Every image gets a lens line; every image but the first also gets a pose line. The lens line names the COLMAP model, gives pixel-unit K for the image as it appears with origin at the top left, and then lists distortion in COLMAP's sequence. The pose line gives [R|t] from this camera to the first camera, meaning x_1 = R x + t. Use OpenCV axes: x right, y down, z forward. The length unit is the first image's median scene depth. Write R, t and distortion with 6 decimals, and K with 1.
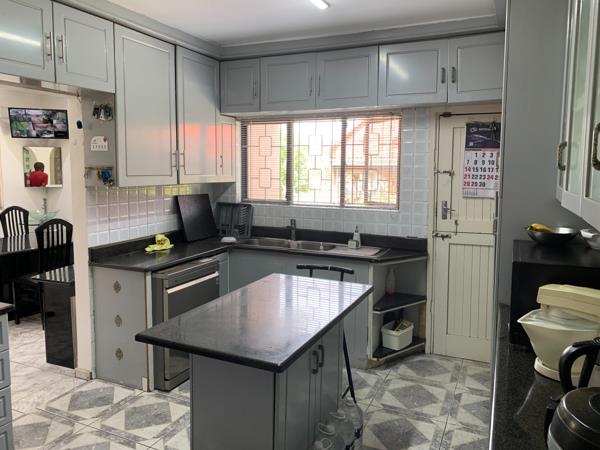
lens RADIAL K [[460.6, 0, 300.8], [0, 460.6, 220.5], [0, 0, 1]] dist [0.015018, -0.019889]
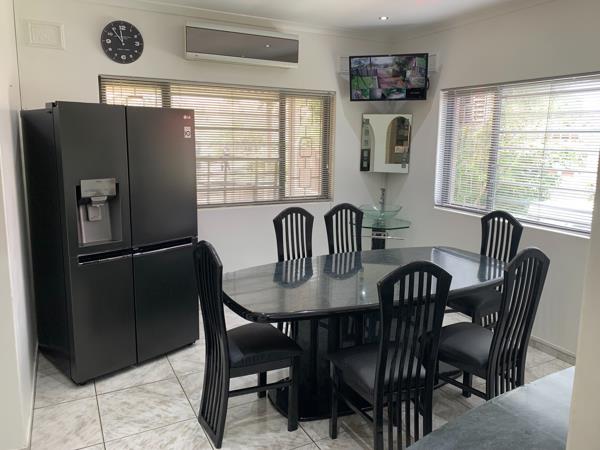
lens RADIAL K [[460.6, 0, 300.8], [0, 460.6, 224.8], [0, 0, 1]] dist [0.015018, -0.019889]
pose [[0.795372, 0.115982, -0.594922, -0.241479], [-0.073131, 0.992714, 0.095760, -0.052771], [0.601694, -0.032658, 0.798059, 0.381031]]
